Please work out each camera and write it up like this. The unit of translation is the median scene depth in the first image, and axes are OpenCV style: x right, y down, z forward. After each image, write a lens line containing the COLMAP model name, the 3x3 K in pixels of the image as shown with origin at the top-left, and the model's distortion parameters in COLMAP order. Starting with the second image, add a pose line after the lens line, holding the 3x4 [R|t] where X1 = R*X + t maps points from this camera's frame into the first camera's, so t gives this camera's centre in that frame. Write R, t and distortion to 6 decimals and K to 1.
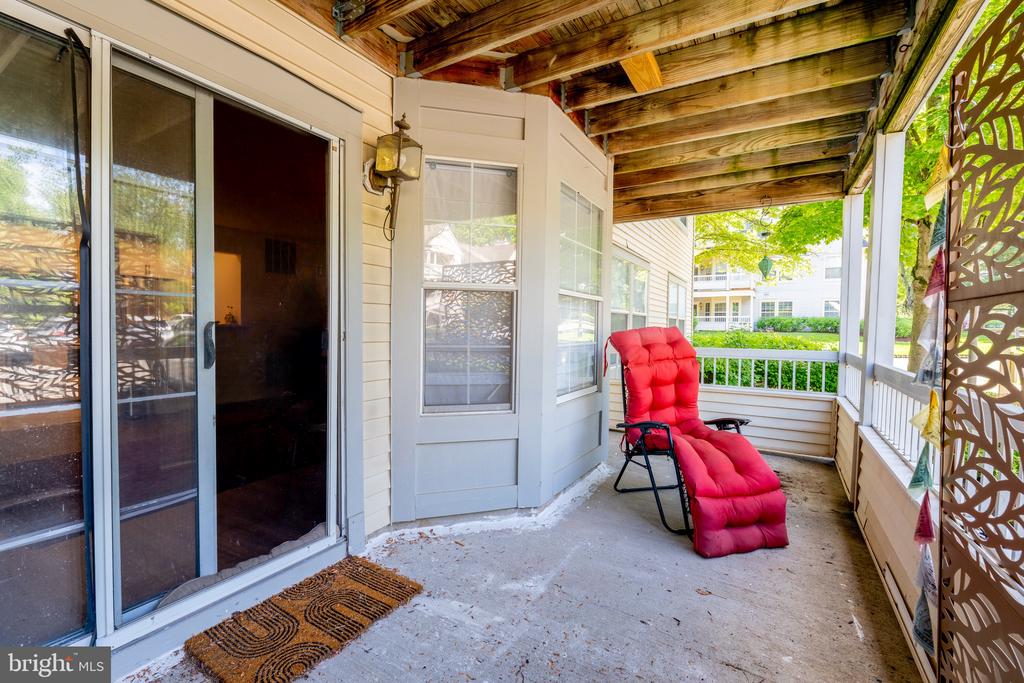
lens RADIAL K [[454.9, 0, 505.3], [0, 454.9, 343.0], [0, 0, 1]] dist [0.000511, 0.000206]
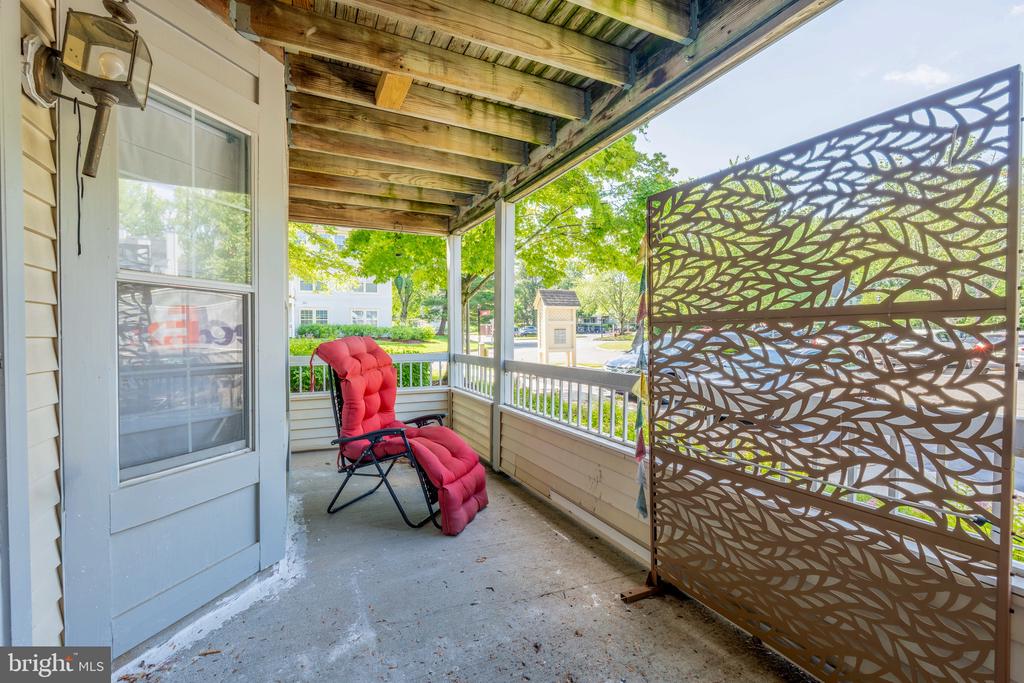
lens RADIAL K [[454.9, 0, 505.3], [0, 454.9, 343.0], [0, 0, 1]] dist [0.000511, 0.000206]
pose [[0.552868, -0.026162, 0.832858, -0.381484], [0.037463, 0.999277, 0.006520, -0.018714], [-0.832426, 0.027597, 0.553449, 0.205856]]
